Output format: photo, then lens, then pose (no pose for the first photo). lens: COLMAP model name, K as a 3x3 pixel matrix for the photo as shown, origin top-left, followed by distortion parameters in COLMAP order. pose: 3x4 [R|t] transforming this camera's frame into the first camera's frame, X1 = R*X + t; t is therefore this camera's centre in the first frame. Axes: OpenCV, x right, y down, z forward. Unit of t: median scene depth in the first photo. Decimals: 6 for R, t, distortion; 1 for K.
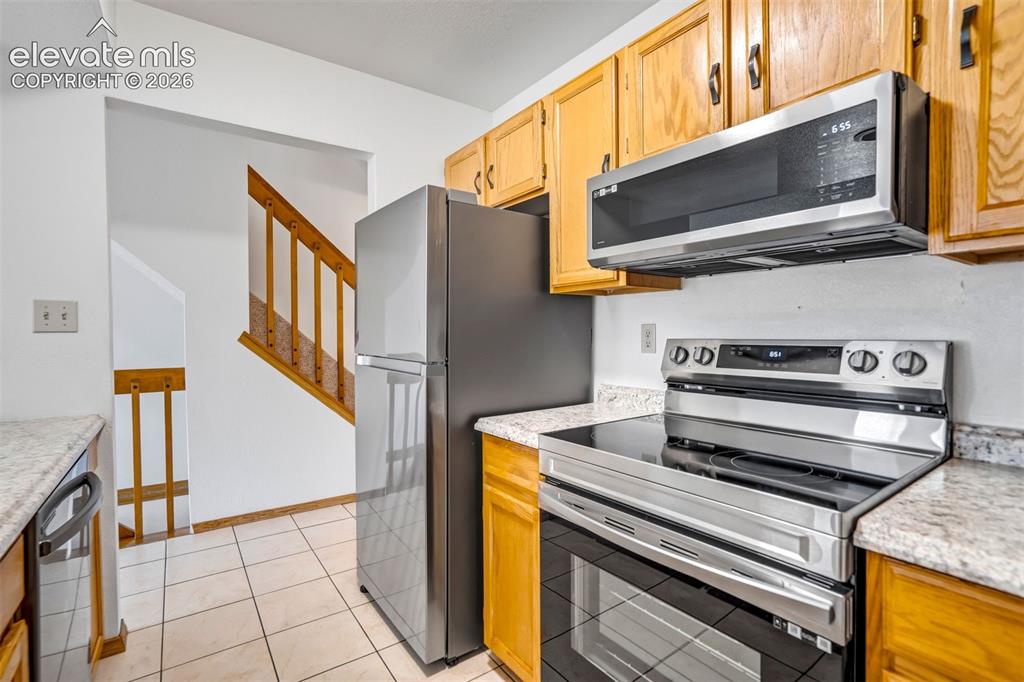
lens RADIAL K [[465.4, 0, 512.0], [0, 465.4, 341.0], [0, 0, 1]] dist [0.015976, 0.000102]
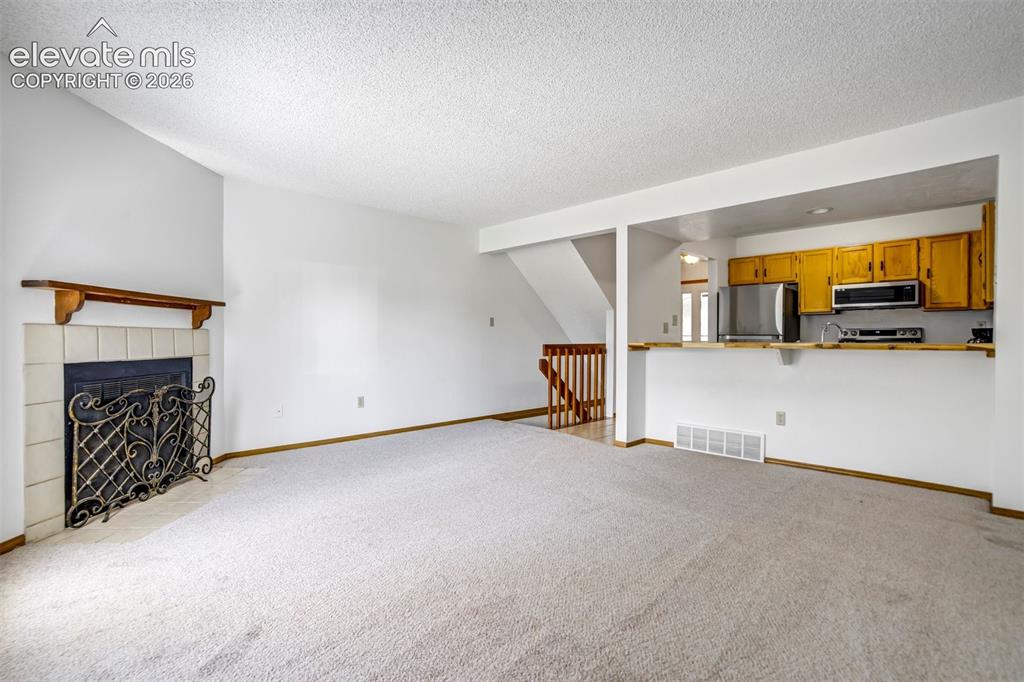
lens RADIAL K [[478.1, 0, 507.1], [0, 478.1, 341.1], [0, 0, 1]] dist [-0.043236, 0.025302]
pose [[0.988706, 0.005360, 0.149774, -4.622645], [-0.002826, 0.999849, -0.017121, 0.267442], [-0.149844, 0.016505, 0.988572, -3.599291]]
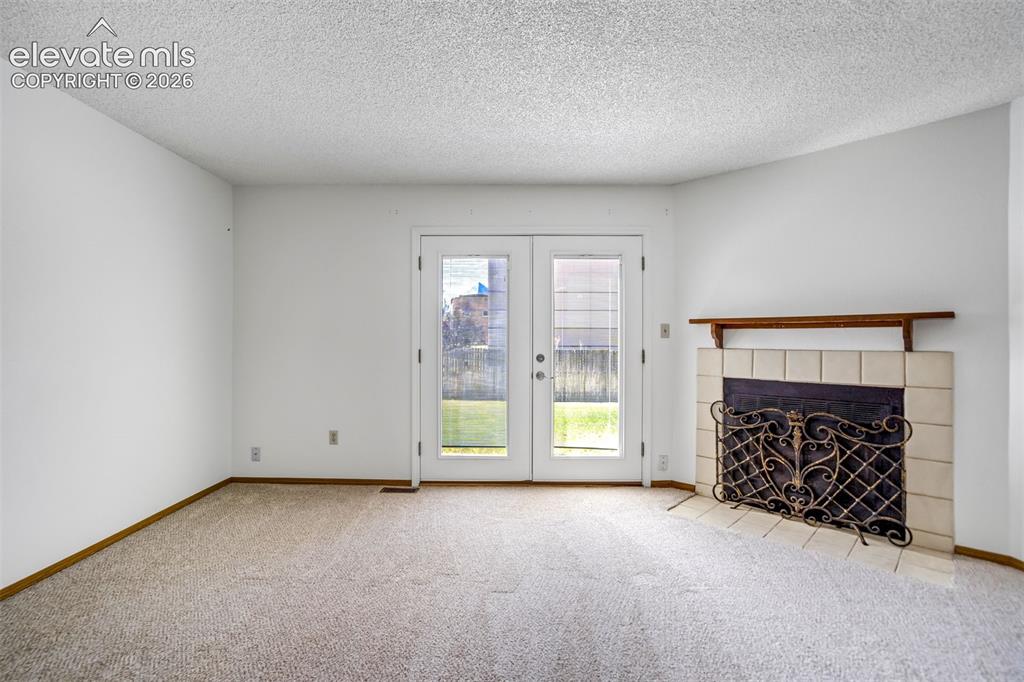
lens RADIAL K [[478.1, 0, 507.1], [0, 478.1, 341.1], [0, 0, 1]] dist [-0.043236, 0.025302]
pose [[-0.589302, 0.004432, -0.807901, -2.682527], [-0.017639, 0.999676, 0.018351, 0.025515], [0.807720, 0.025065, -0.589033, 0.473034]]
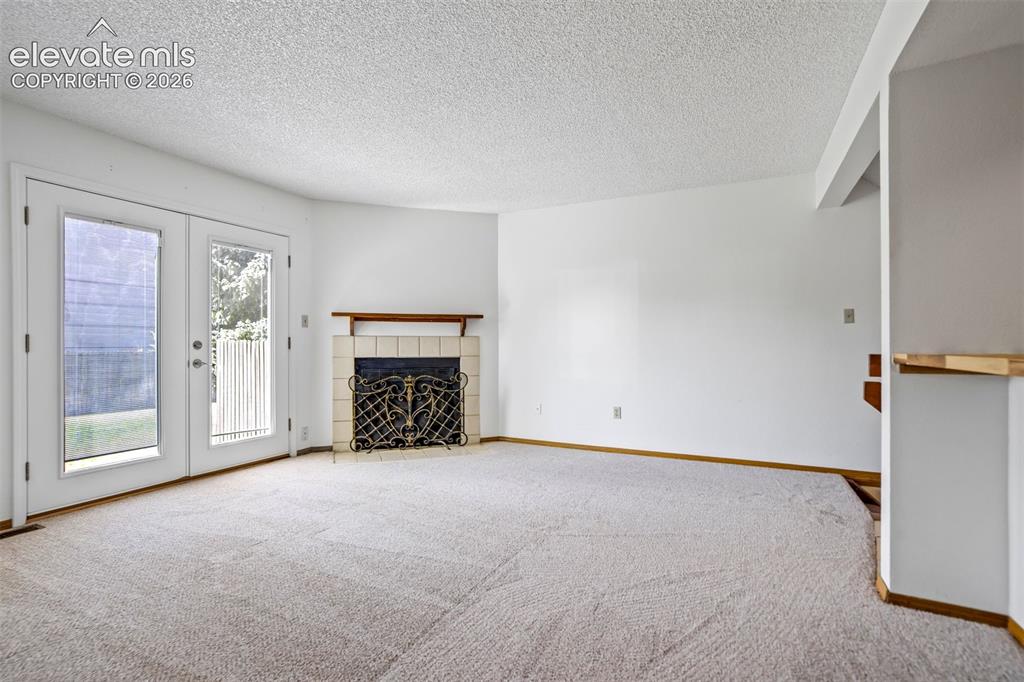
lens RADIAL K [[478.1, 0, 507.1], [0, 478.1, 341.1], [0, 0, 1]] dist [-0.043236, 0.025302]
pose [[0.461136, 0.001528, -0.887328, -1.541664], [-0.021252, 0.999731, -0.009323, 0.195972], [0.887075, 0.023157, 0.461044, -1.288433]]
